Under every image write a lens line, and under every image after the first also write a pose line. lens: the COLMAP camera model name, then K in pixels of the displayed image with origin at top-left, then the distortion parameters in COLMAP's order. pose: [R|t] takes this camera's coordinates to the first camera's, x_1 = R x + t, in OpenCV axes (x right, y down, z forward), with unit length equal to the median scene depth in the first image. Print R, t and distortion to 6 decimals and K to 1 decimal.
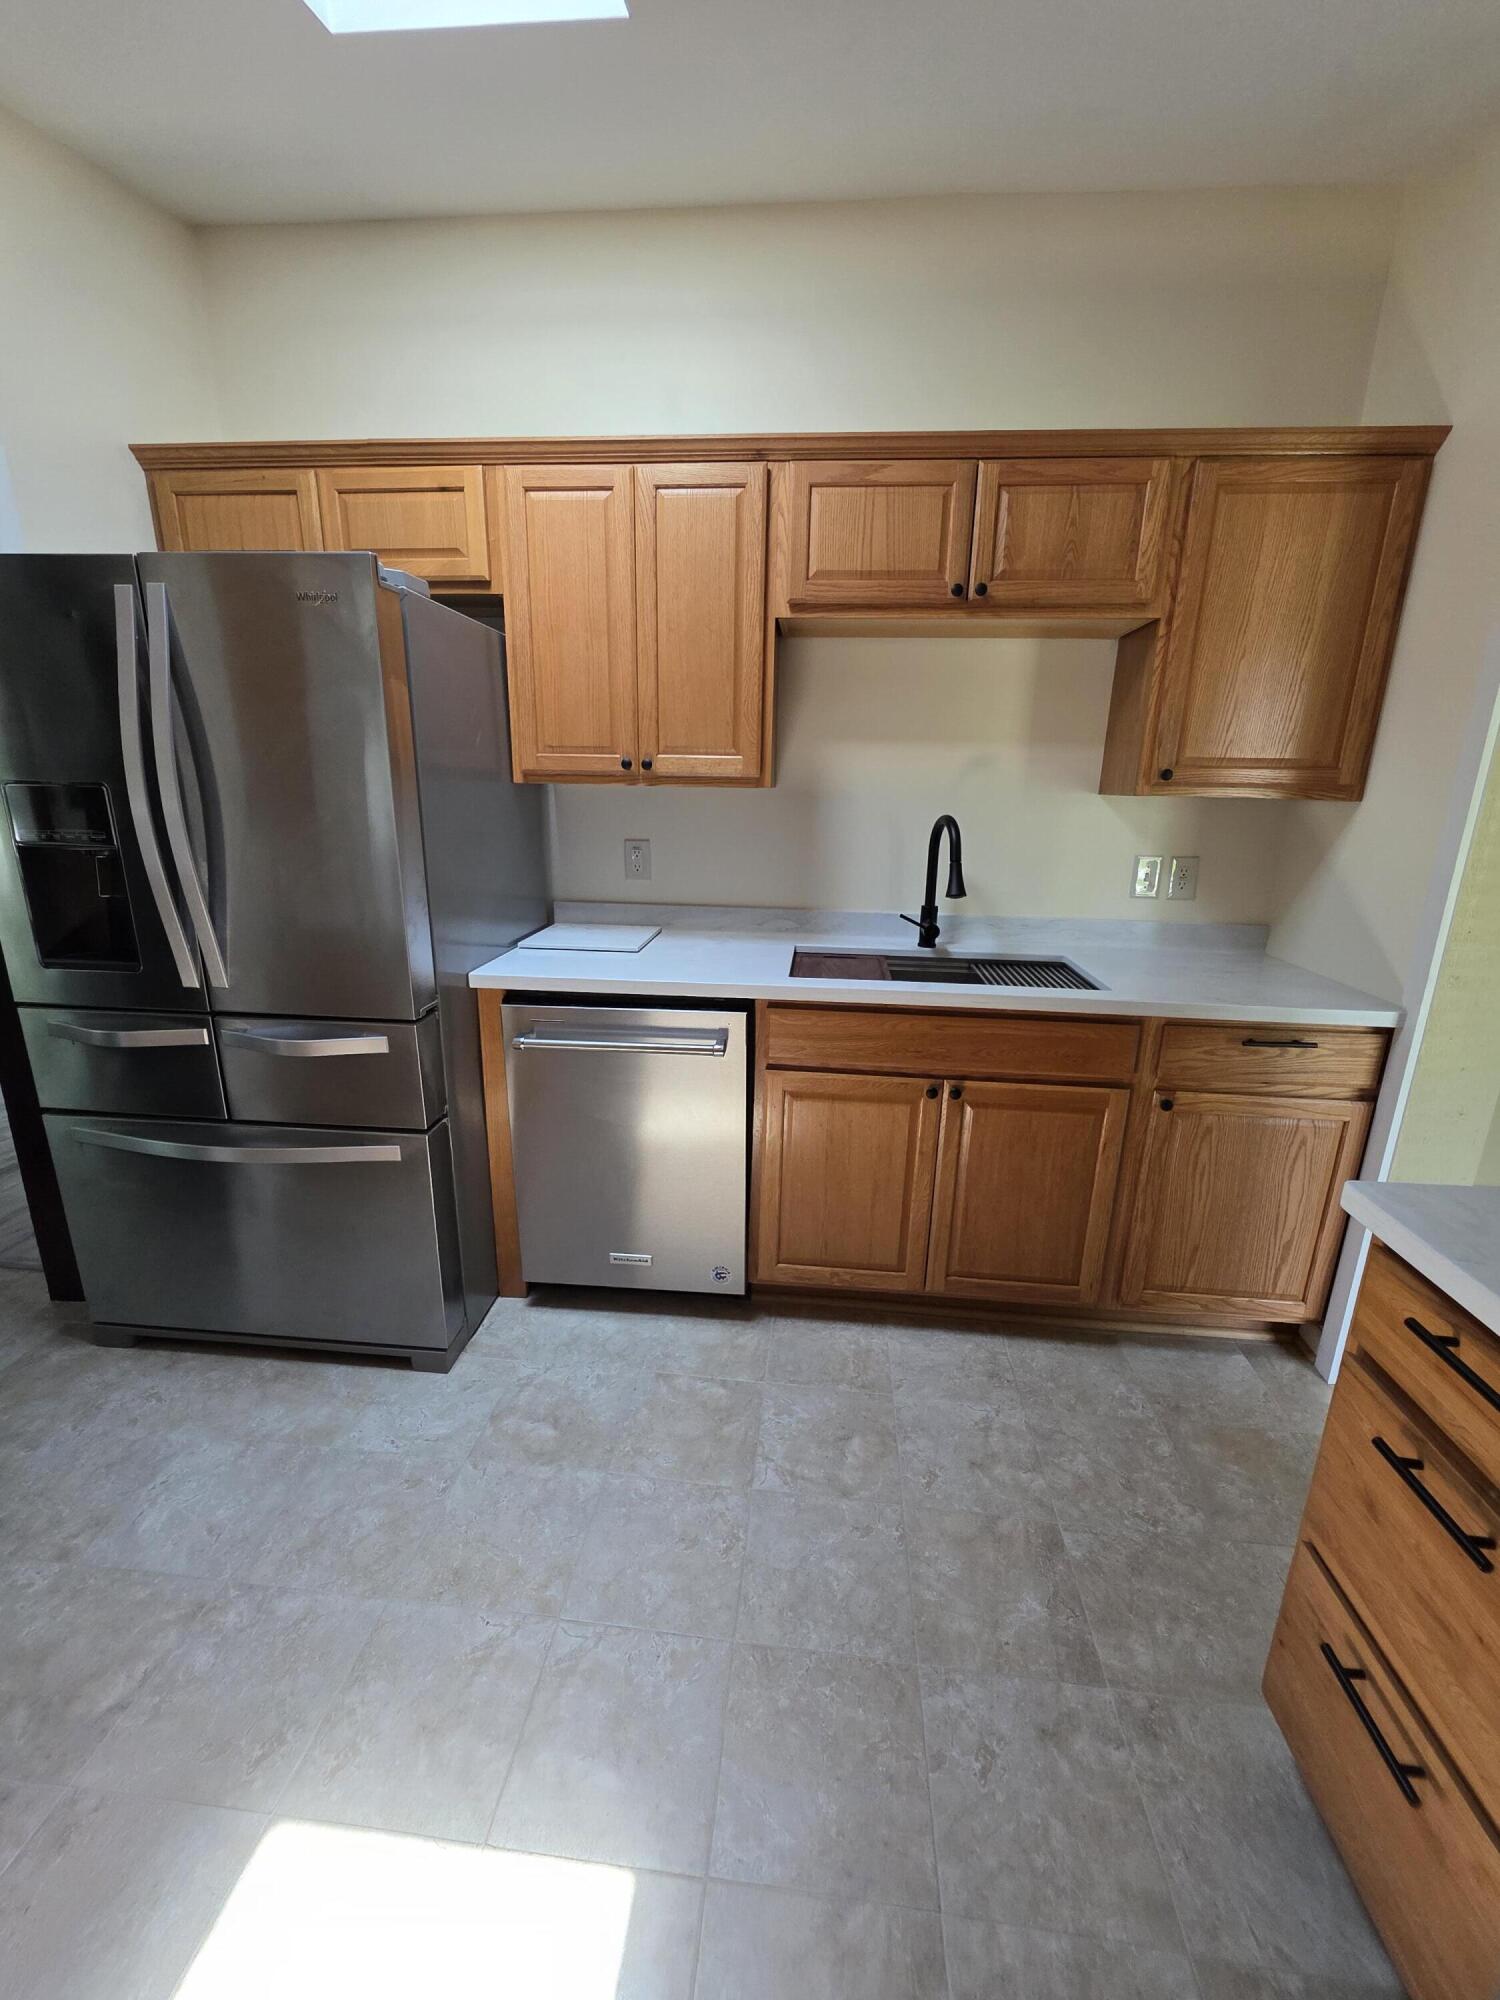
lens RADIAL K [[799.8, 0, 753.8], [0, 799.8, 1005.9], [0, 0, 1]] dist [-0.000743, 0.000571]
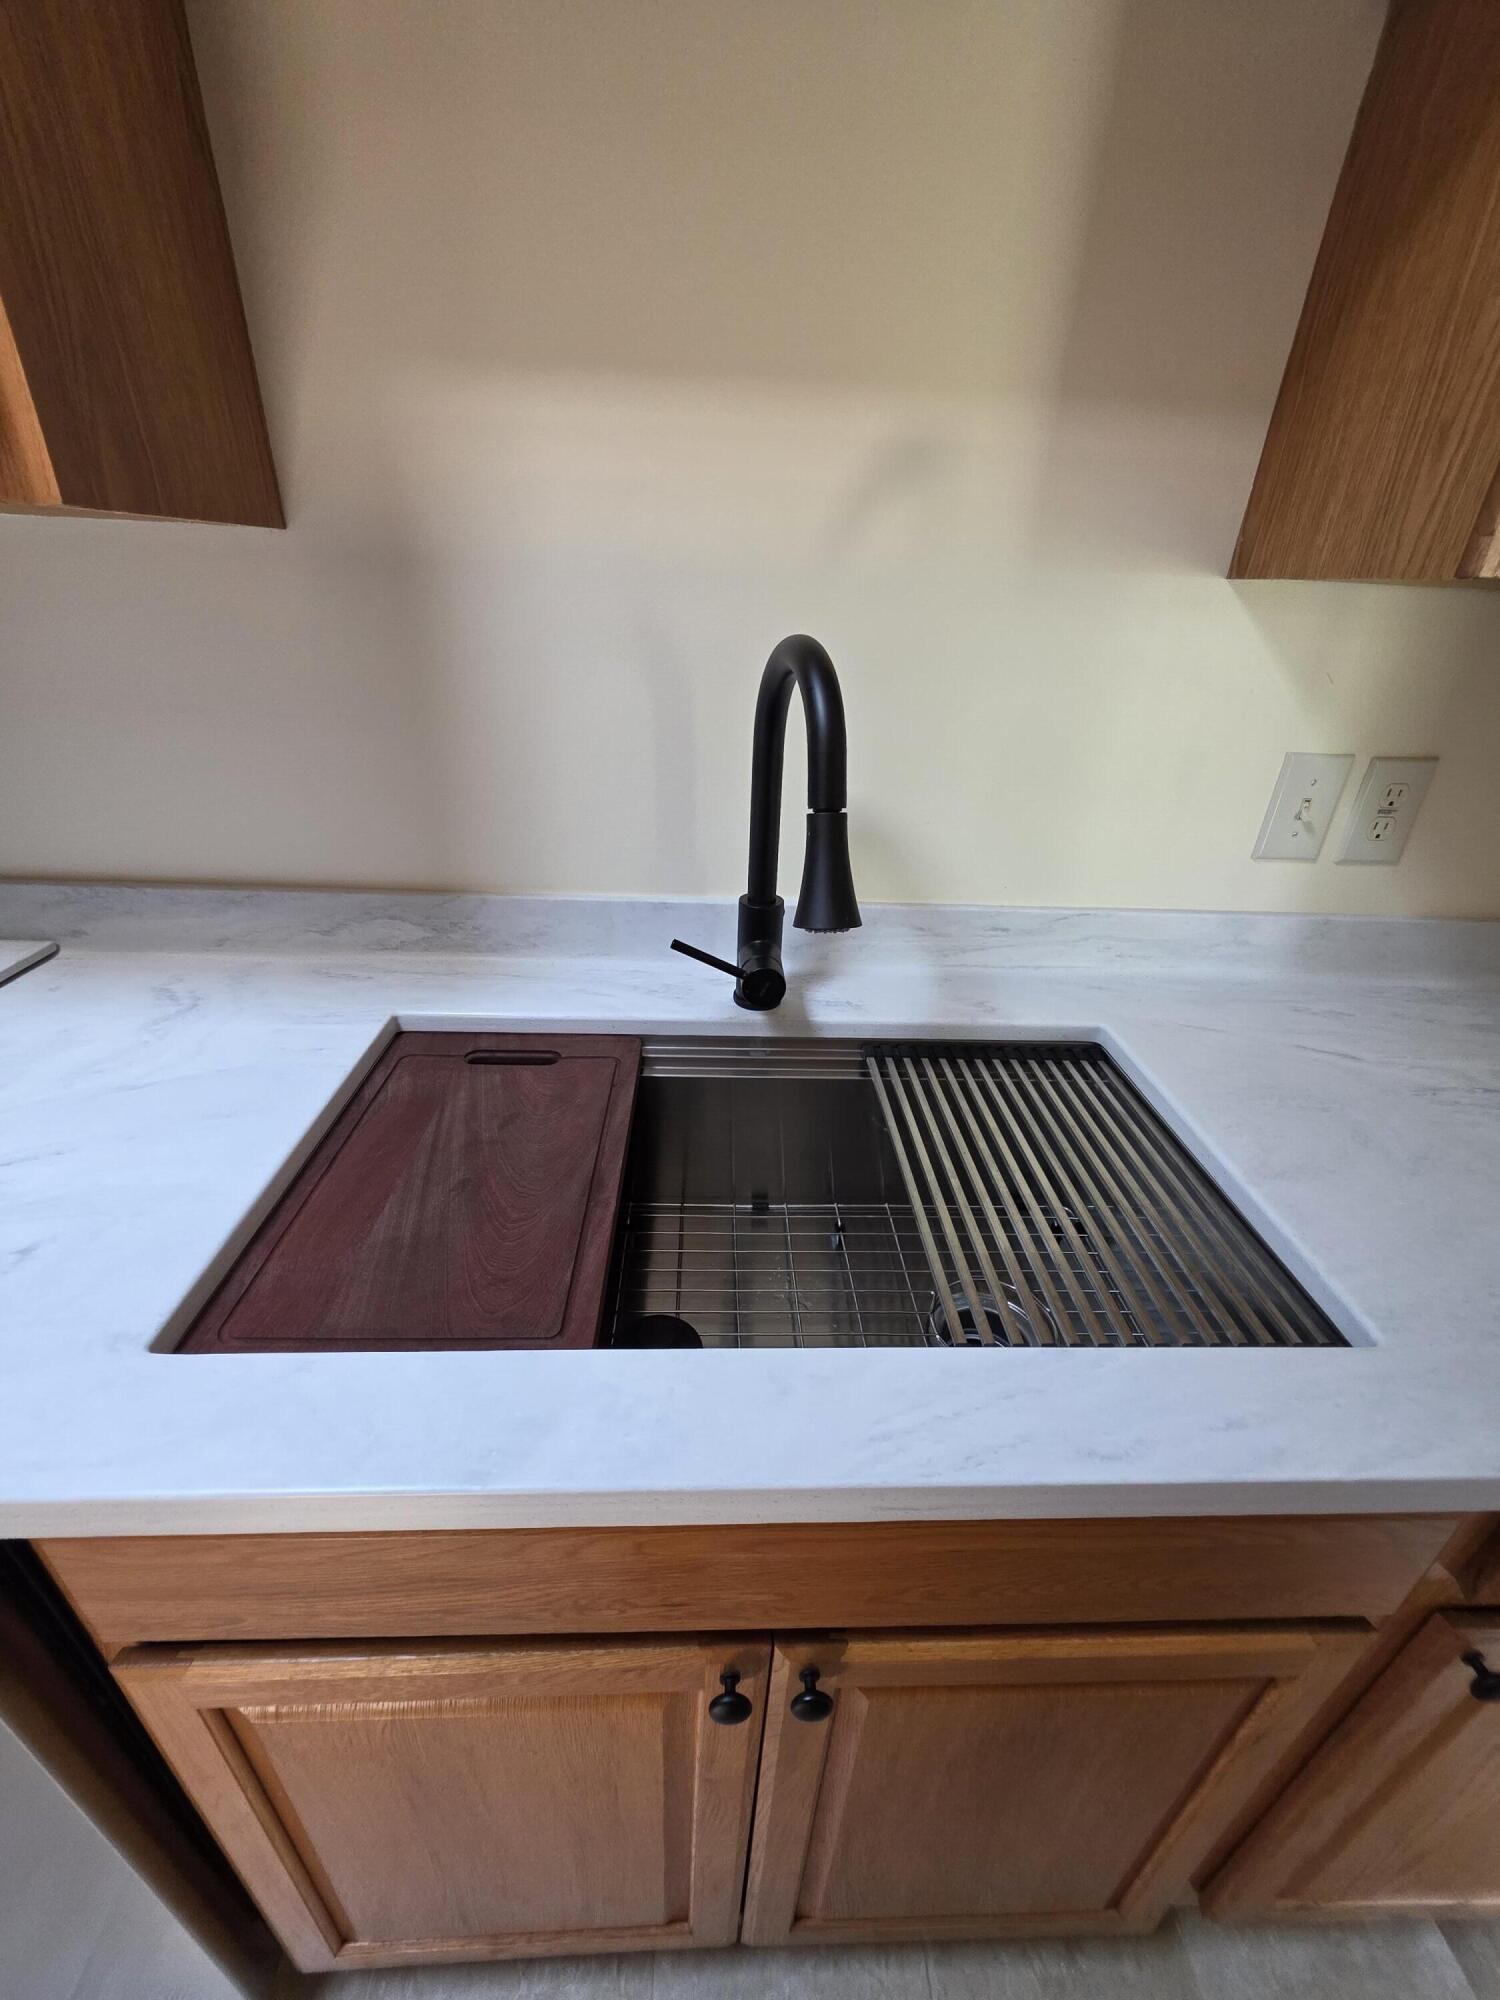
lens RADIAL K [[799.8, 0, 753.8], [0, 799.8, 1005.9], [0, 0, 1]] dist [-0.000743, 0.000571]
pose [[0.990599, -0.040472, 0.130675, 0.168532], [0.009663, 0.973550, 0.228268, -0.163711], [-0.136458, -0.224859, 0.964789, 0.644108]]
